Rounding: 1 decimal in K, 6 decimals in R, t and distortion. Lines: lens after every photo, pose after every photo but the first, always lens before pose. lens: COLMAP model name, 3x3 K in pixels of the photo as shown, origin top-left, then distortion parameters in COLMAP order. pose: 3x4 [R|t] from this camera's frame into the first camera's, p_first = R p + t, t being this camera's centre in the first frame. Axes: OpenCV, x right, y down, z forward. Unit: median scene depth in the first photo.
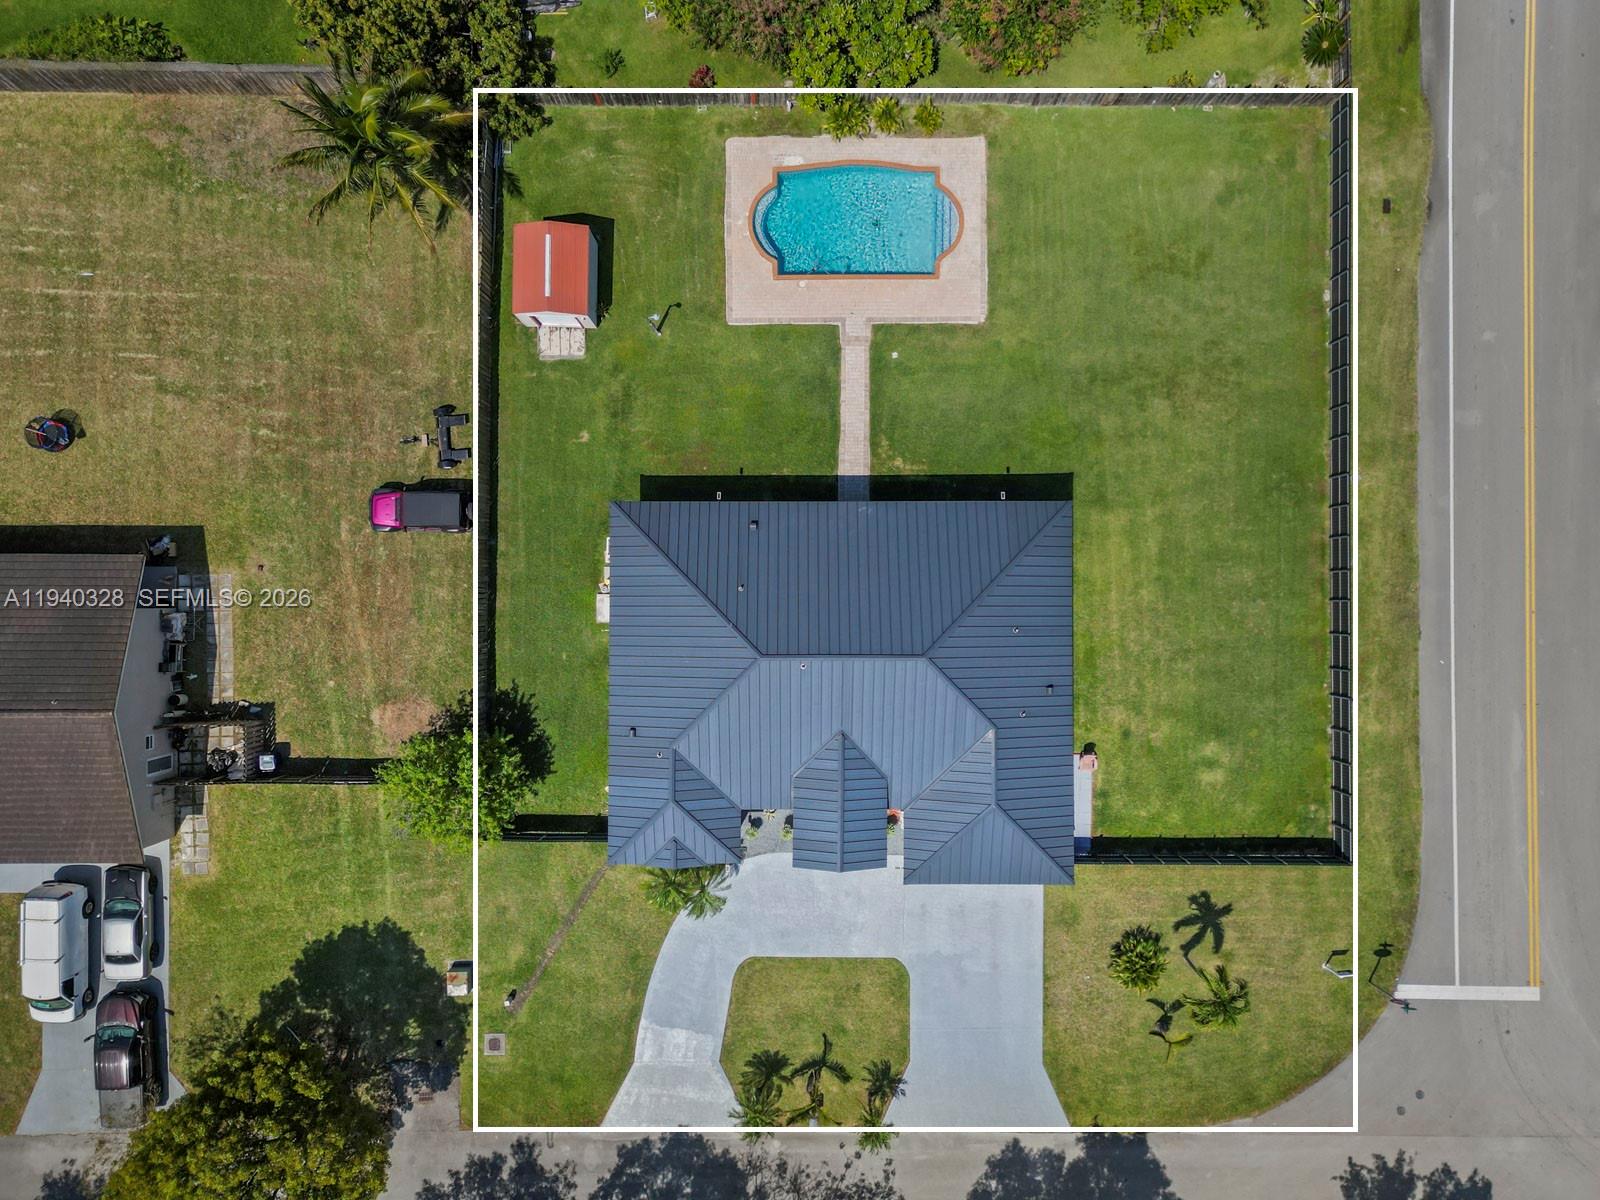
lens RADIAL K [[1129.2, 0, 813.0], [0, 1129.2, 595.0], [0, 0, 1]] dist [0.063700, -0.039857]
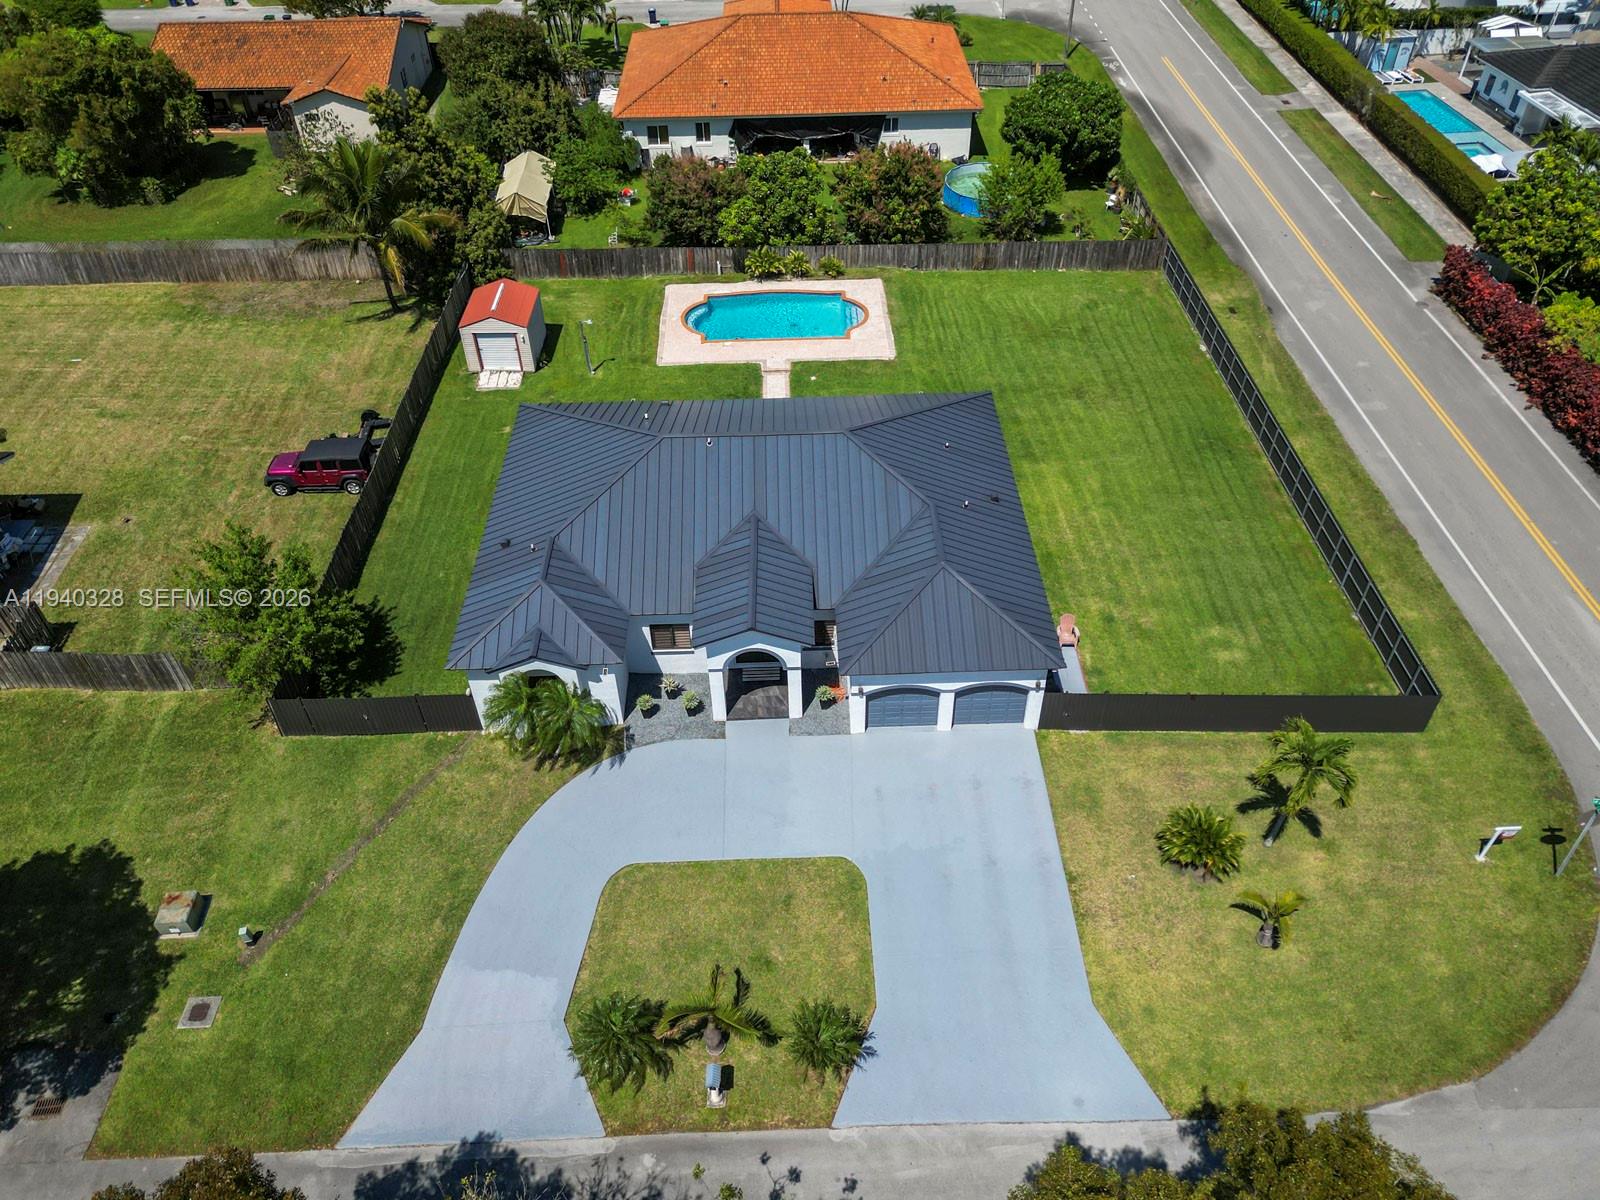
lens RADIAL K [[1129.2, 0, 808.6], [0, 1129.2, 615.9], [0, 0, 1]] dist [0.063700, -0.039857]
pose [[0.999477, -0.029605, 0.012993, 0.047038], [0.029801, 0.687766, -0.725321, 0.706561], [0.012537, 0.725329, 0.688288, 0.426527]]
